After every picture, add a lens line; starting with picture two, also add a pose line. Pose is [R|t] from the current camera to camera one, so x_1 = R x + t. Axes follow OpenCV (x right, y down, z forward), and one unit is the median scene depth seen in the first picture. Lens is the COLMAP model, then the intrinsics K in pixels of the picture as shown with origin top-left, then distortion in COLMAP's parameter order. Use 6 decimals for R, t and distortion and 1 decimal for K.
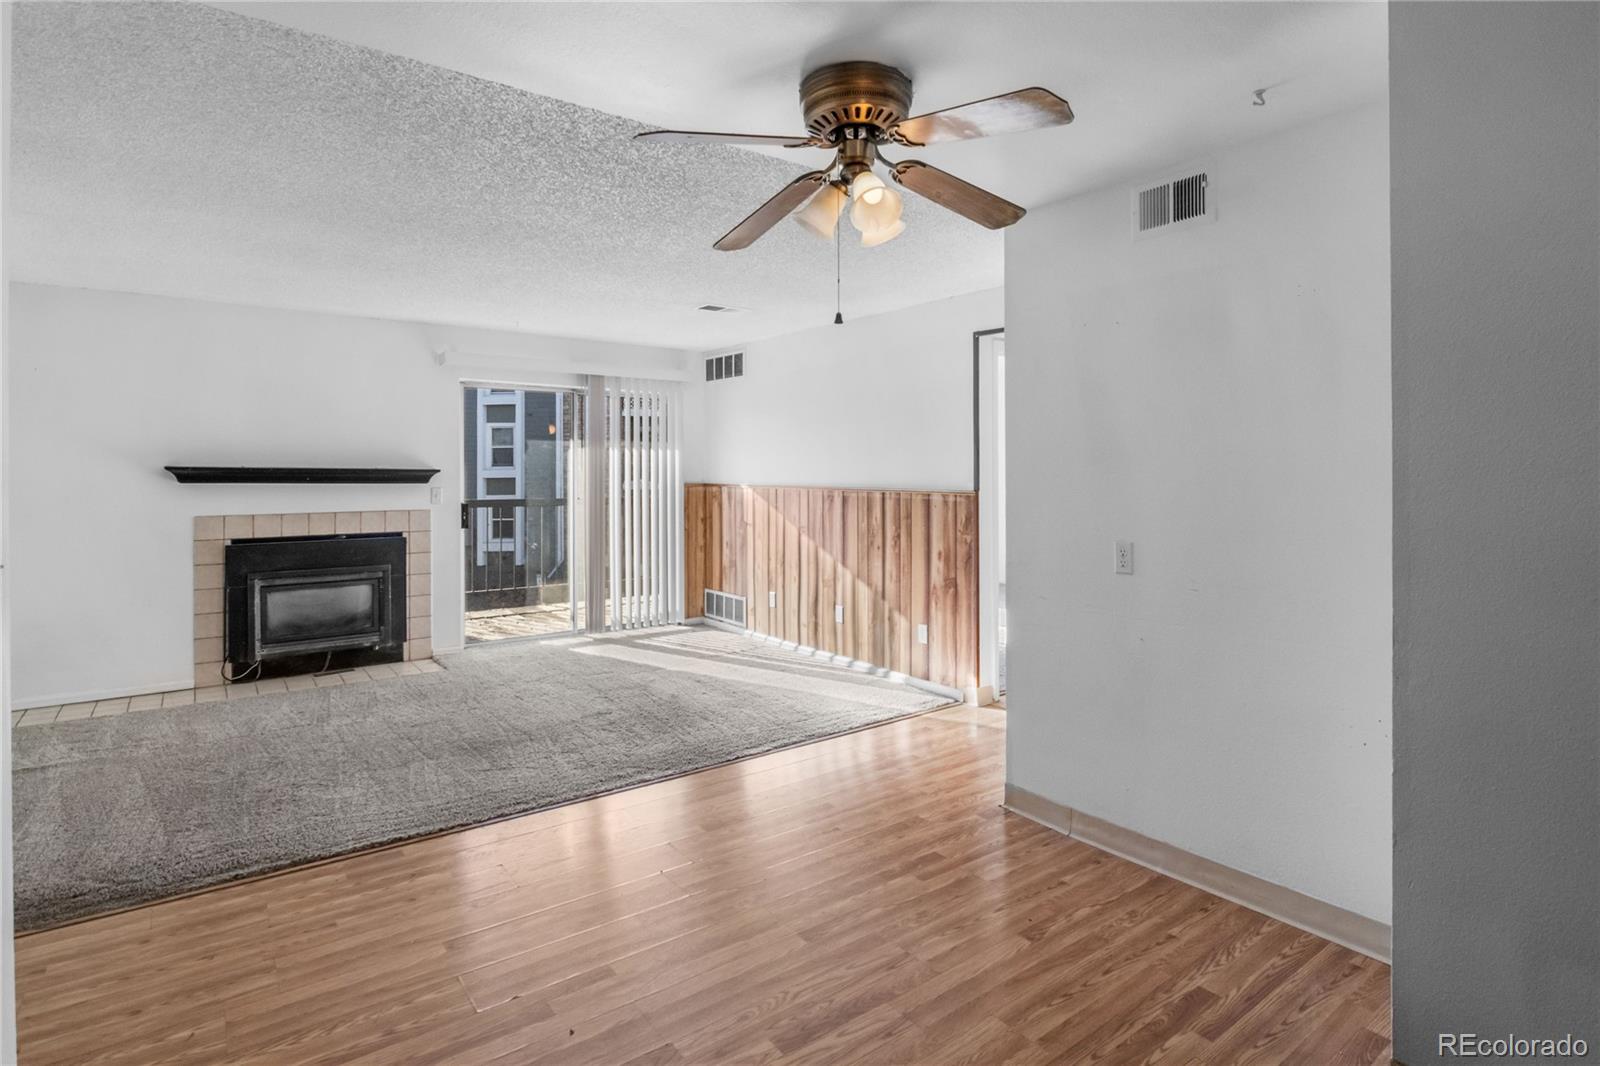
lens RADIAL K [[812.9, 0, 805.7], [0, 812.9, 475.0], [0, 0, 1]] dist [-0.000484, -0.000897]
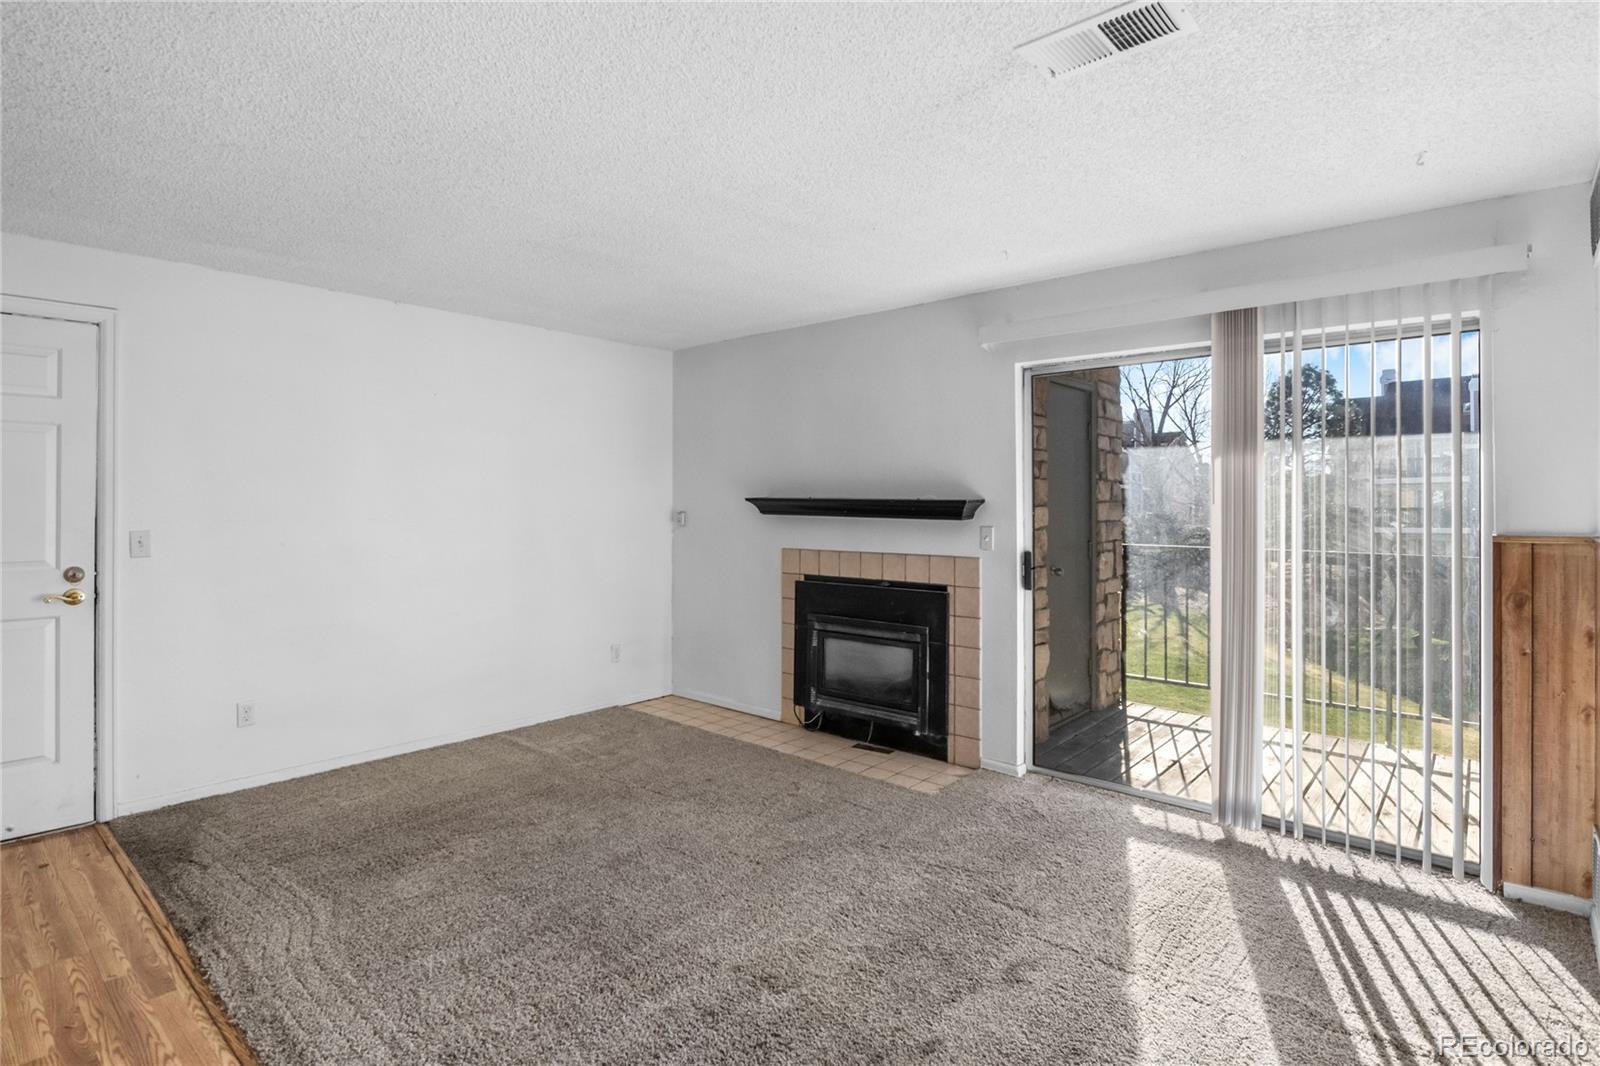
lens RADIAL K [[811.9, 0, 806.7], [0, 811.9, 521.6], [0, 0, 1]] dist [-0.003099, -0.000980]
pose [[0.200329, 0.022950, -0.979460, 0.198230], [-0.005200, 0.999736, 0.022362, -0.003275], [0.979715, 0.000613, 0.200395, 0.752350]]
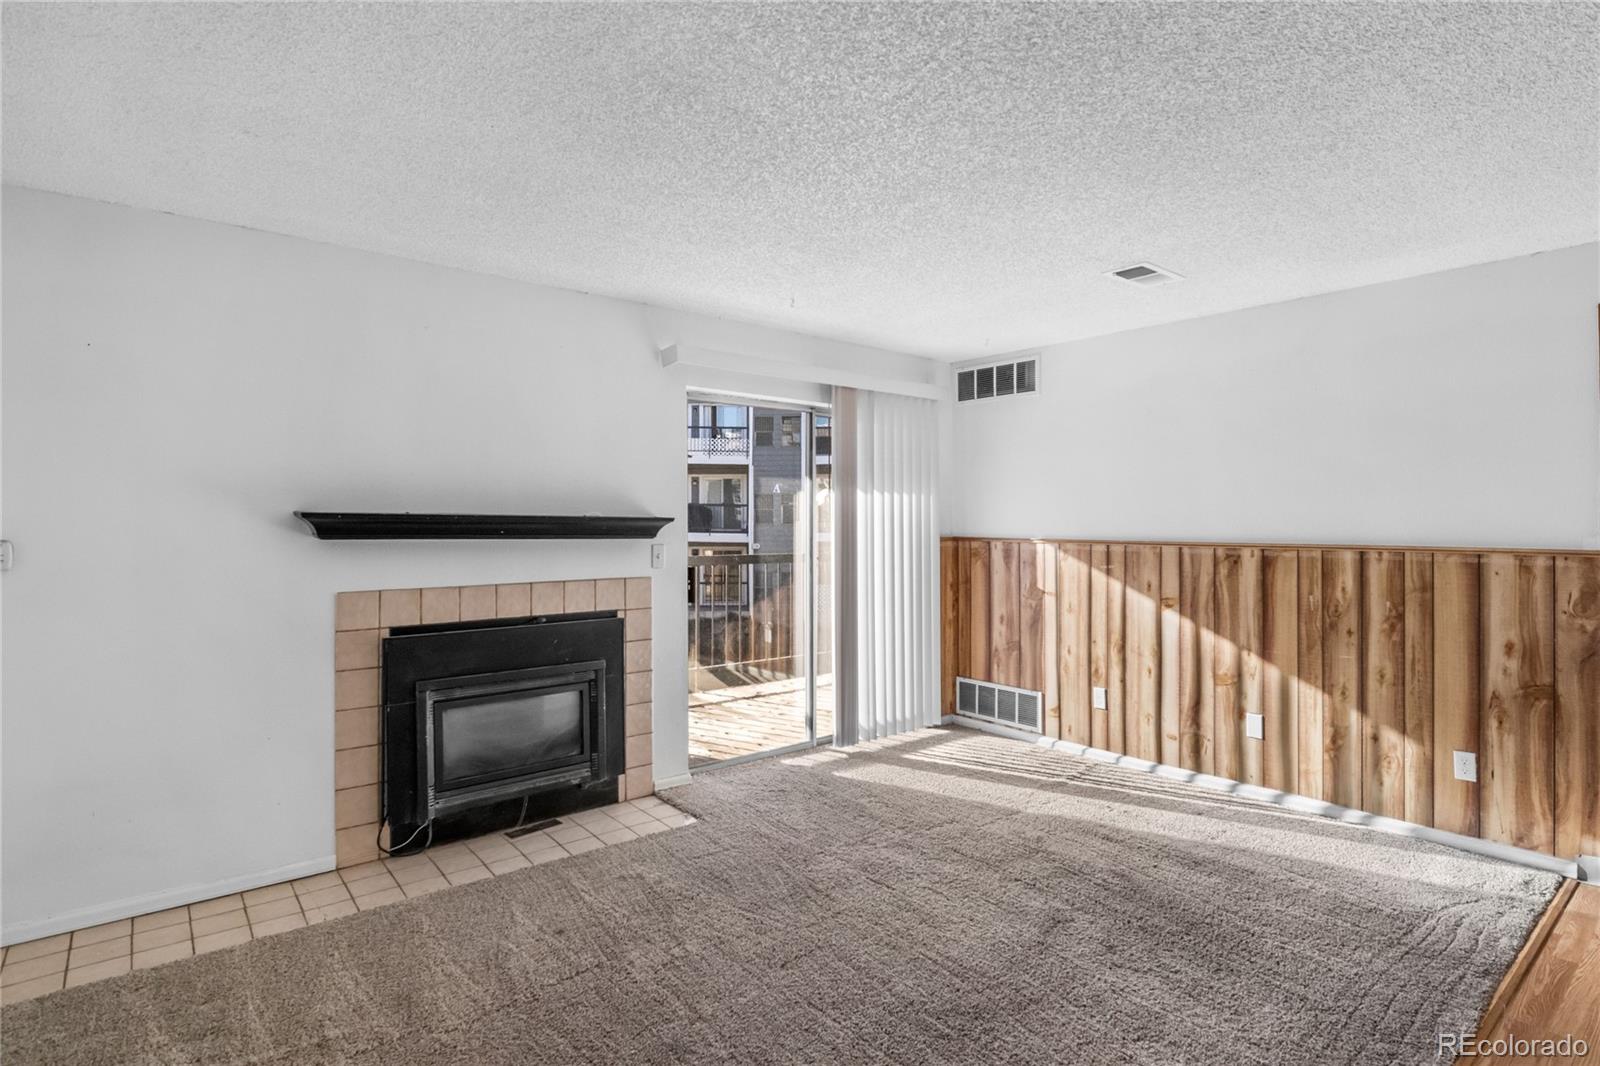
lens RADIAL K [[811.9, 0, 806.7], [0, 811.9, 521.6], [0, 0, 1]] dist [-0.003099, -0.000980]
pose [[0.999158, -0.000076, 0.041029, -0.378362], [0.000289, 0.999986, -0.005198, -0.000086], [-0.041028, 0.005205, 0.999144, 0.329908]]
